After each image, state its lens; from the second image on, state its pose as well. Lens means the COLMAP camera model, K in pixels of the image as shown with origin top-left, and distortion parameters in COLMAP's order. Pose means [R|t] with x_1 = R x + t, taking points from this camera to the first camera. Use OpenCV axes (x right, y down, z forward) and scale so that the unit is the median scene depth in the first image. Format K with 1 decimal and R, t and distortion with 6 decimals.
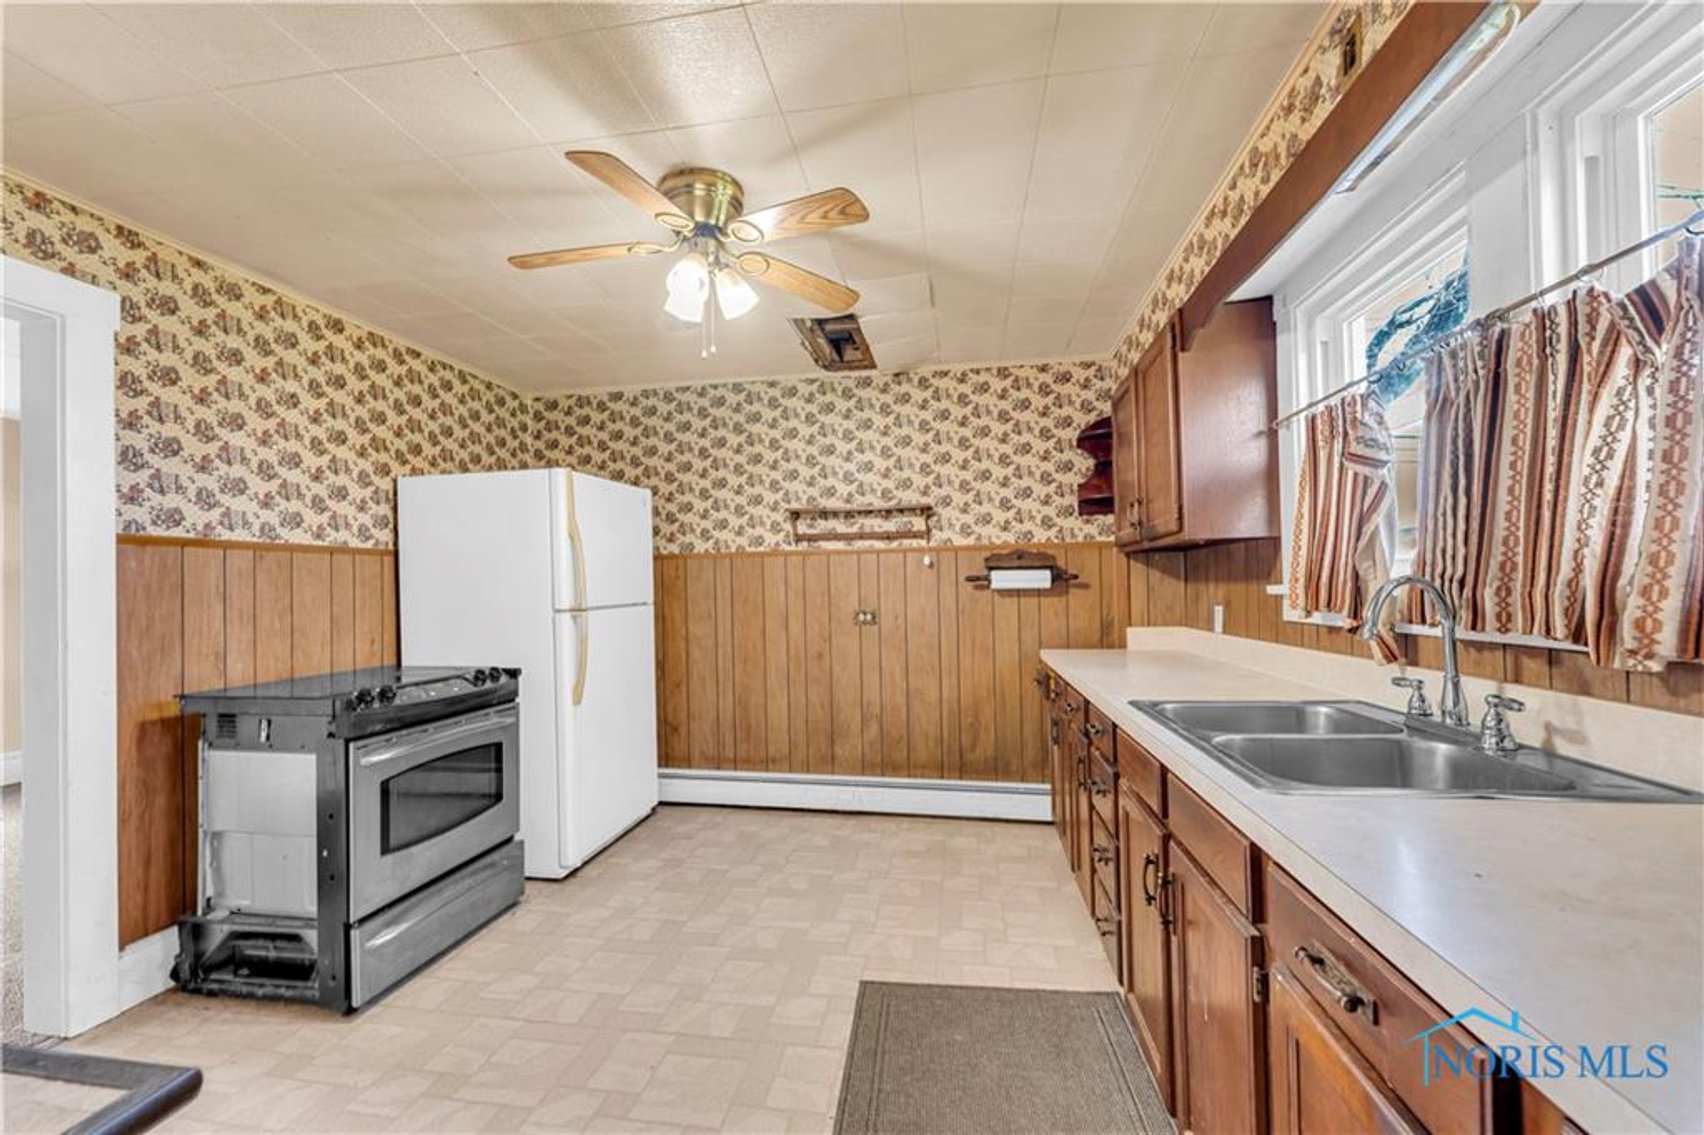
lens RADIAL K [[690.0, 0, 839.9], [0, 690.0, 576.4], [0, 0, 1]] dist [0.003491, -0.000479]
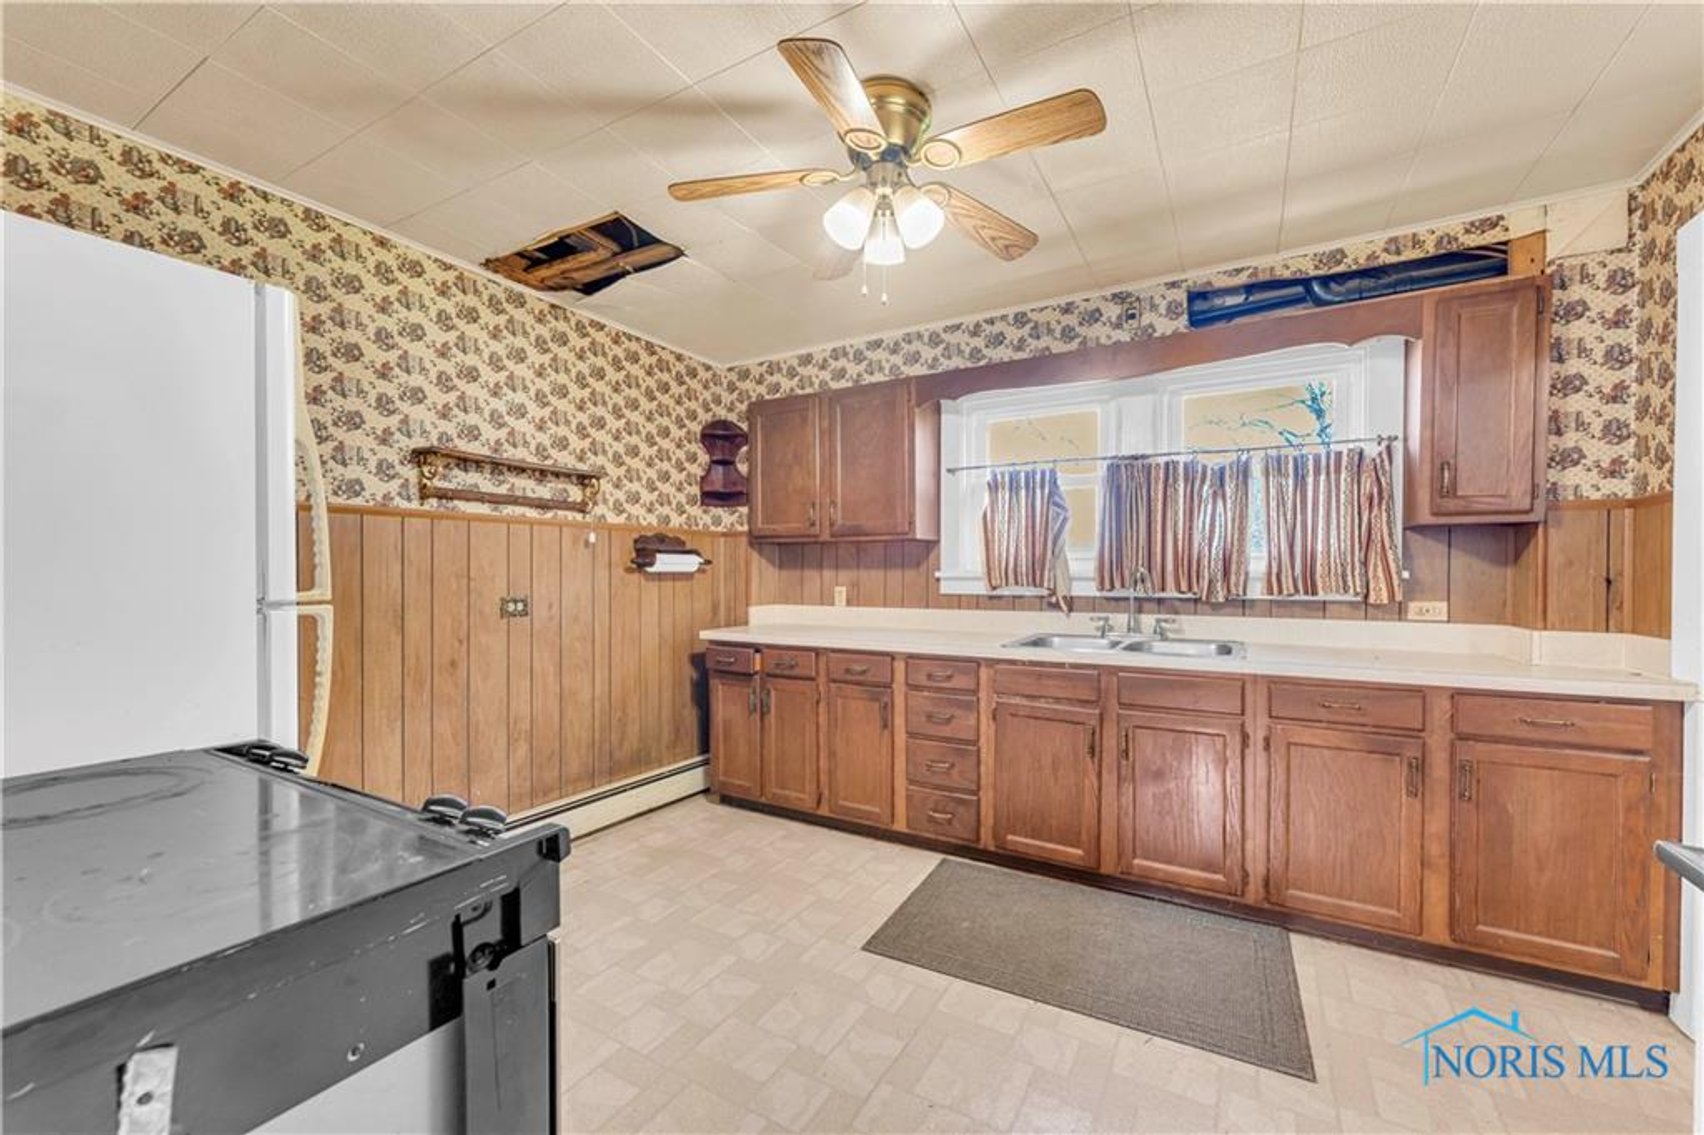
lens RADIAL K [[690.0, 0, 839.7], [0, 690.0, 576.8], [0, 0, 1]] dist [0.003491, -0.000479]
pose [[0.359221, 0.010014, 0.933199, -0.556887], [-0.021767, 0.999760, -0.002349, 0.020271], [-0.932999, -0.019469, 0.359352, 0.394375]]
